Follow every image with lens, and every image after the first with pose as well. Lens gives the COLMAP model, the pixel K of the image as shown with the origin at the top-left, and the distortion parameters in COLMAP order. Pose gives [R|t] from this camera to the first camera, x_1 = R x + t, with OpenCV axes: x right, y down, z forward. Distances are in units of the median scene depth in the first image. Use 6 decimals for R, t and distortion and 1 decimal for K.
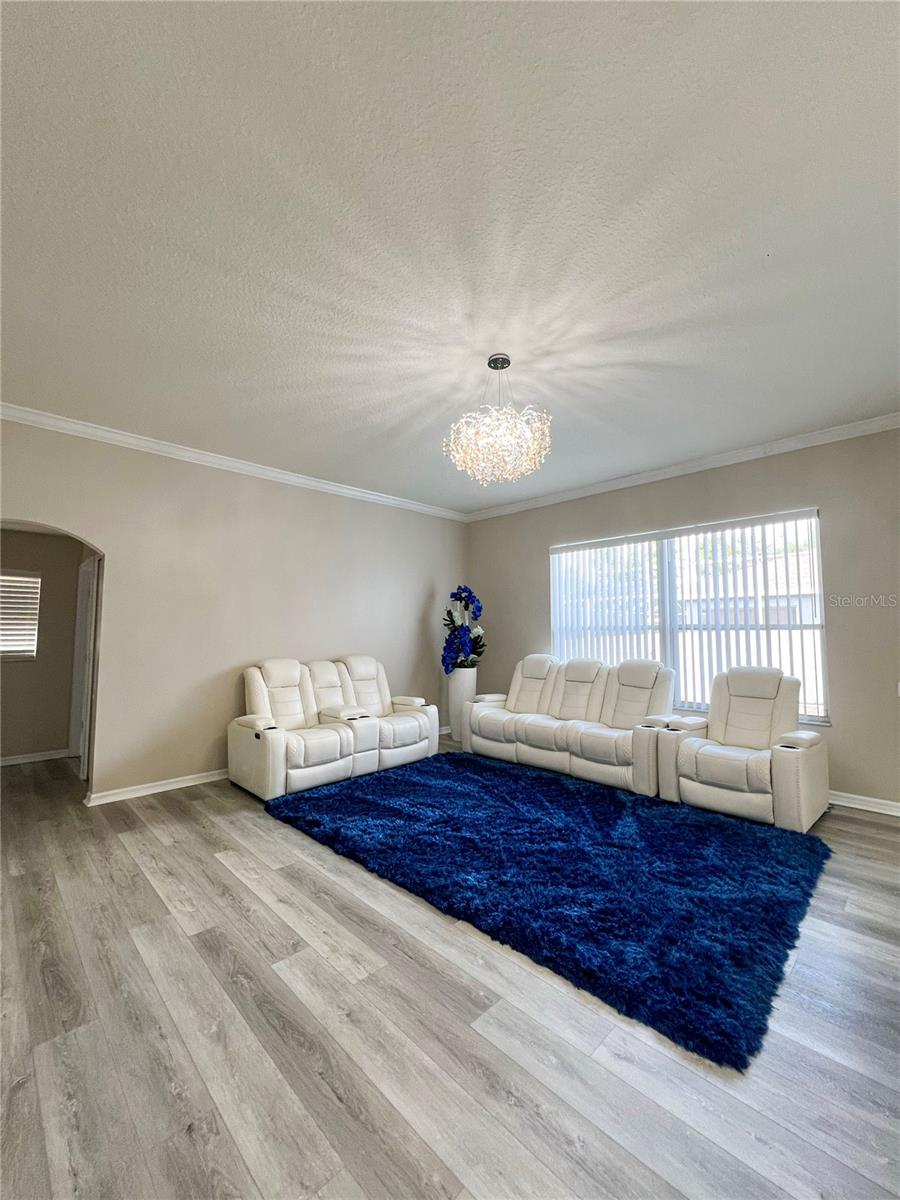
lens RADIAL K [[482.1, 0, 449.3], [0, 482.1, 599.1], [0, 0, 1]] dist [-0.000560, 0.000685]
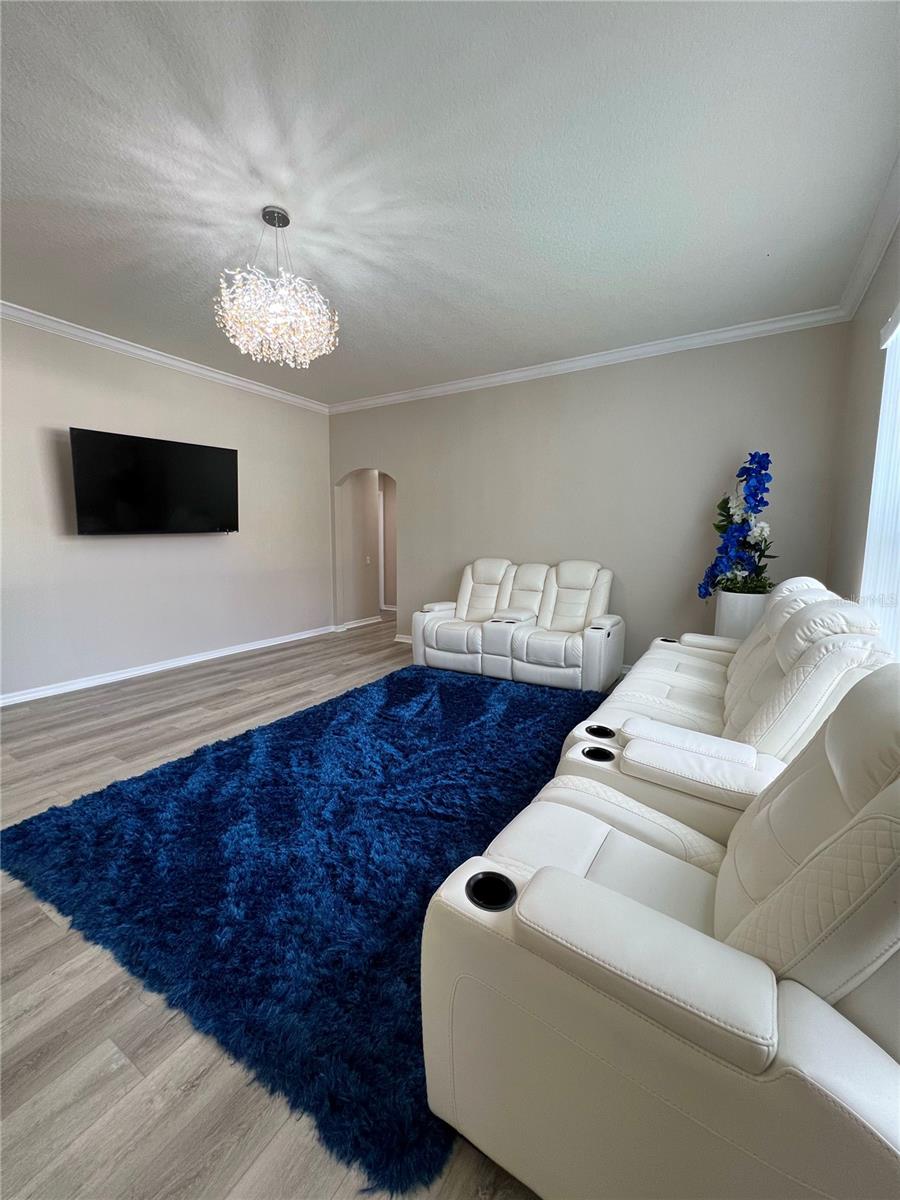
lens RADIAL K [[482.1, 0, 449.7], [0, 482.1, 599.2], [0, 0, 1]] dist [-0.000560, 0.000685]
pose [[0.241872, 0.128457, -0.961768, 1.048648], [0.061305, 0.987194, 0.147271, 0.074455], [0.968370, -0.094582, 0.230899, 0.987567]]
